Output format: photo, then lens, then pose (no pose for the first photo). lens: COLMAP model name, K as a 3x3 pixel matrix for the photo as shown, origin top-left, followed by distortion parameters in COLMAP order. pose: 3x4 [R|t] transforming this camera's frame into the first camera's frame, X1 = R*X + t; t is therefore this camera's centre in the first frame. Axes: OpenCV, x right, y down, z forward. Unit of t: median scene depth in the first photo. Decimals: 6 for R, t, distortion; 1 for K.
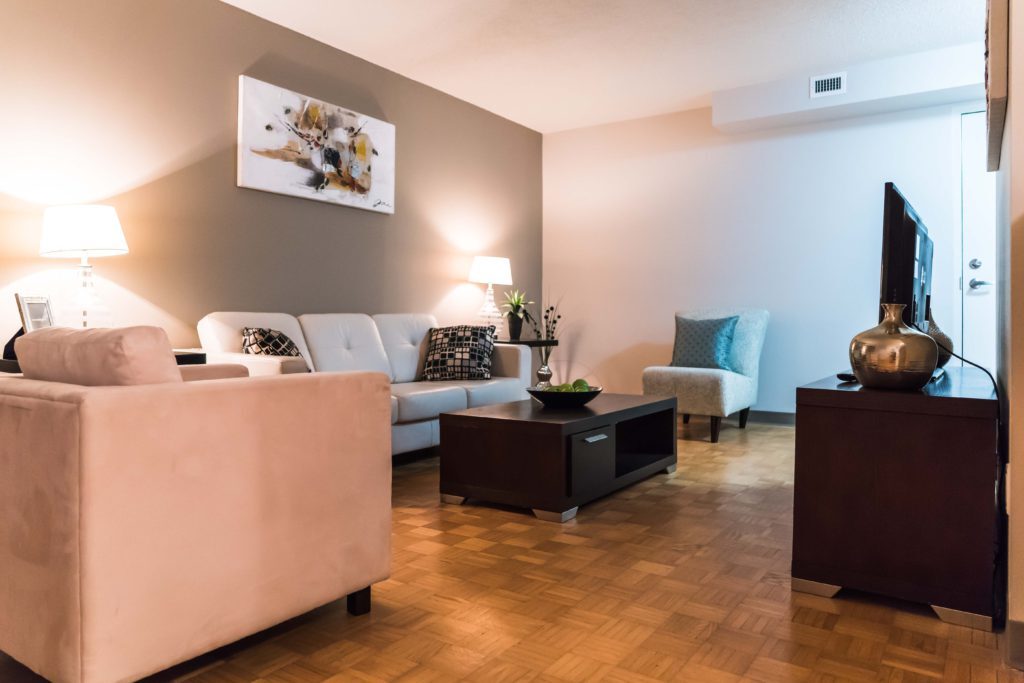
lens RADIAL K [[730.7, 0, 509.2], [0, 730.7, 327.6], [0, 0, 1]] dist [-0.003957, -0.001835]
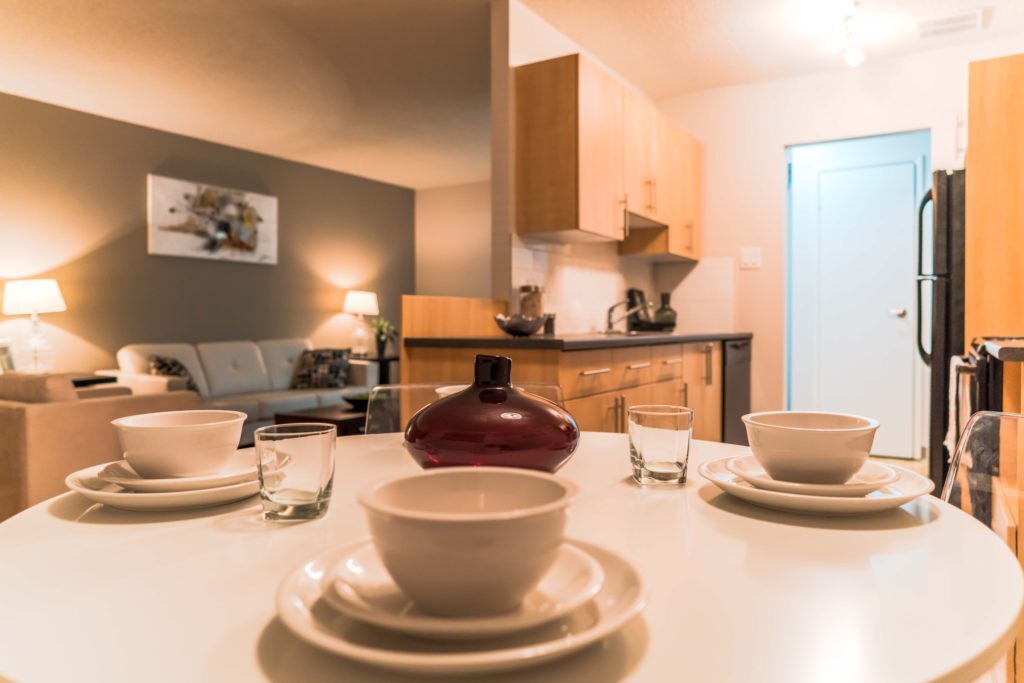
lens RADIAL K [[719.3, 0, 512.0], [0, 719.3, 341.5], [0, 0, 1]] dist [0.003975, 0.003328]
pose [[0.999195, -0.004285, 0.039895, 0.238399], [0.003431, 0.999764, 0.021461, -0.044855], [-0.039977, -0.021307, 0.998973, -0.367932]]
